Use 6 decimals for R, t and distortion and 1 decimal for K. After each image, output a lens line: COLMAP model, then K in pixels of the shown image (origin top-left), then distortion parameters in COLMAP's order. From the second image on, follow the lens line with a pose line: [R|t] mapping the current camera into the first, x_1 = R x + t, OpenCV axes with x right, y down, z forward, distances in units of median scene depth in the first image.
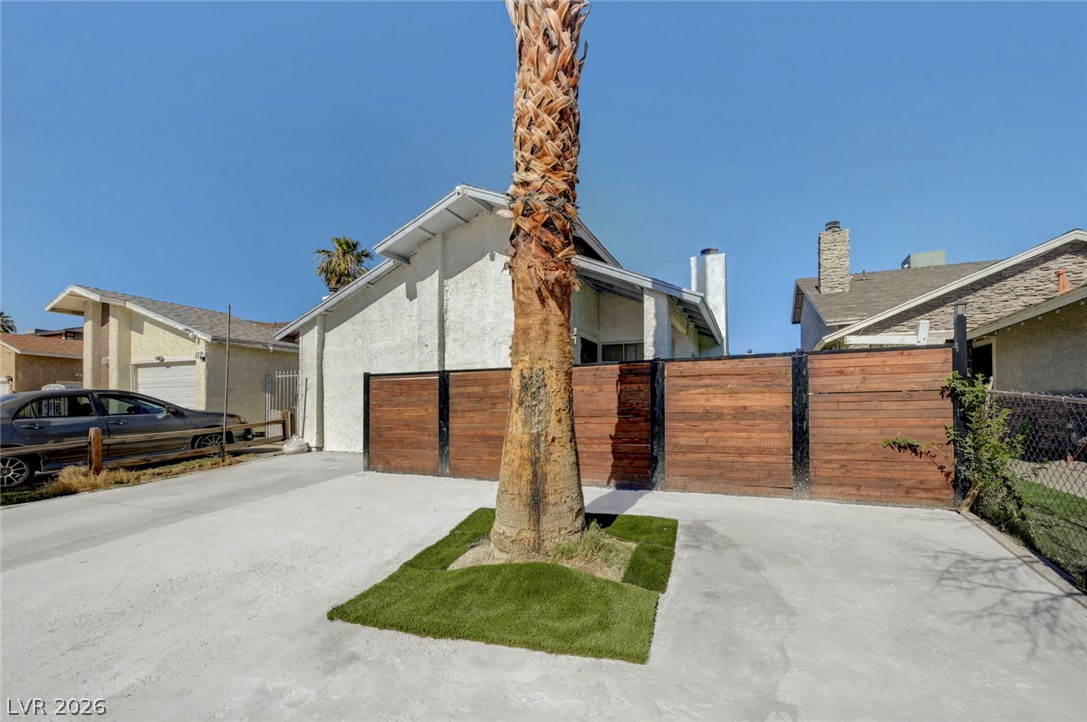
lens RADIAL K [[483.0, 0, 547.0], [0, 483.0, 402.7], [0, 0, 1]] dist [-0.000559, -0.000147]
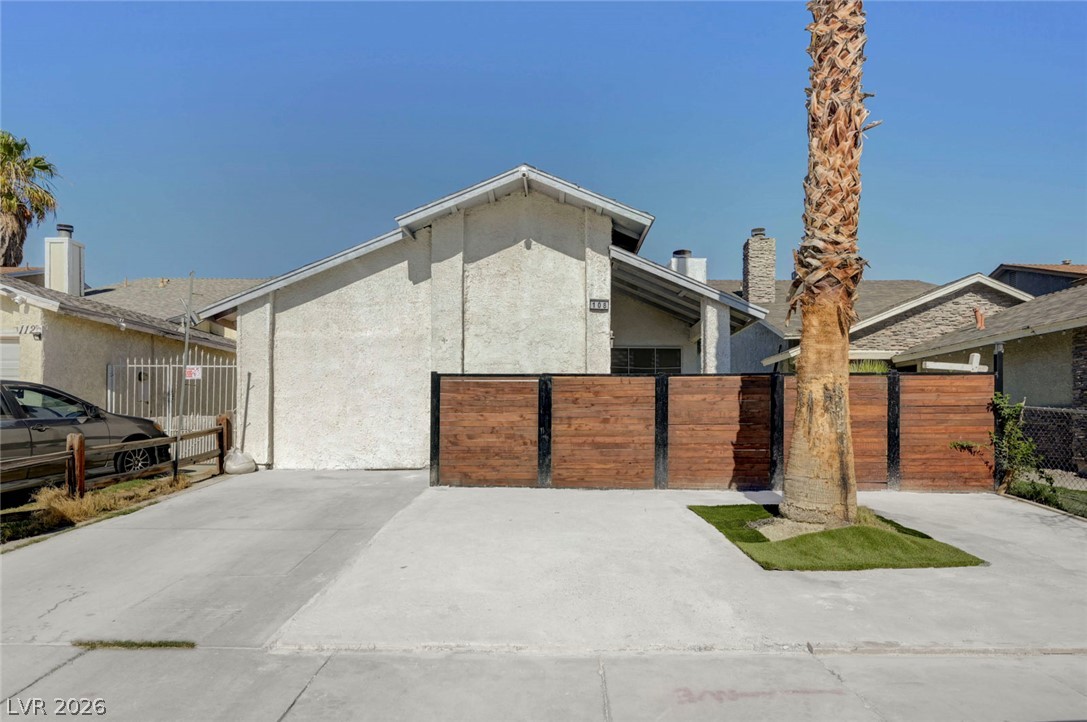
lens RADIAL K [[666.9, 0, 542.6], [0, 666.9, 414.6], [0, 0, 1]] dist [-0.000438, -0.000055]
pose [[0.929806, 0.014822, 0.367750, -0.796440], [-0.015390, 0.999881, -0.001389, 0.016182], [-0.367727, -0.004368, 0.929924, -0.219697]]
